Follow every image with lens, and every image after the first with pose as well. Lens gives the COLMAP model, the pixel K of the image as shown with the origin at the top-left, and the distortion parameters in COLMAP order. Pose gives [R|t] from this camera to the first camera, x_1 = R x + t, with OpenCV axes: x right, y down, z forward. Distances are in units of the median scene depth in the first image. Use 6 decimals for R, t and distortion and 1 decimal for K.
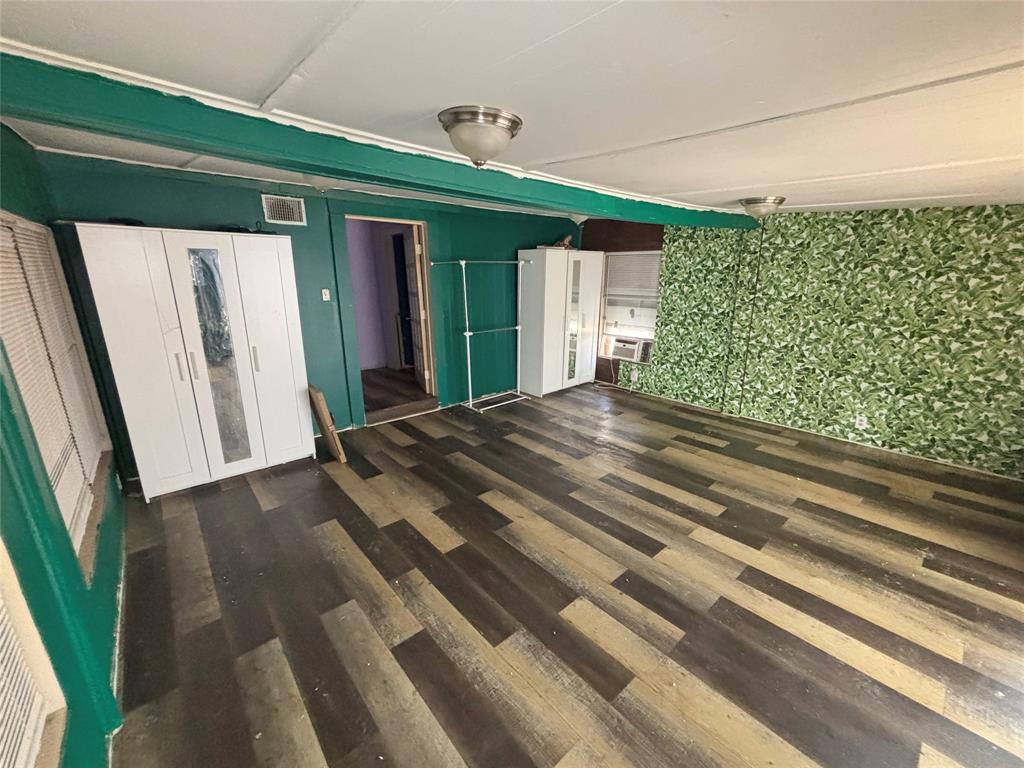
lens RADIAL K [[412.7, 0, 512.1], [0, 412.7, 387.0], [0, 0, 1]] dist [0.000576, -0.000091]
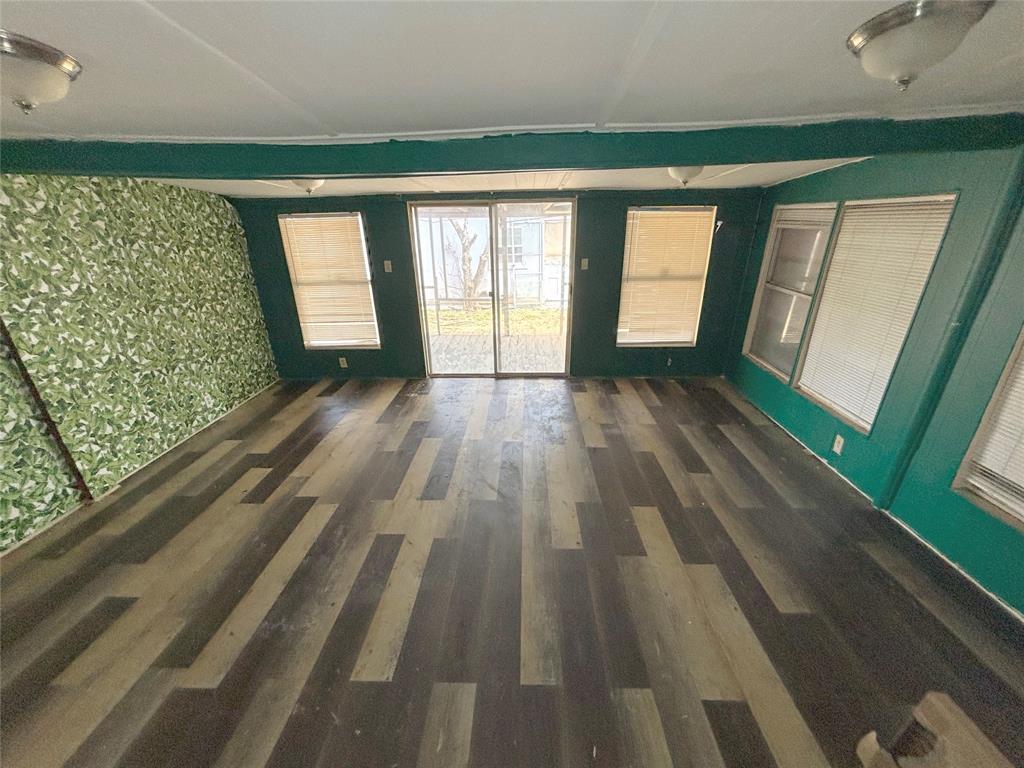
lens RADIAL K [[412.7, 0, 513.3], [0, 412.7, 387.3], [0, 0, 1]] dist [0.000576, -0.000091]
pose [[-0.734538, -0.236186, 0.636136, -0.307922], [0.196913, 0.822938, 0.532915, -0.314708], [-0.649368, 0.516710, -0.557972, 1.020983]]
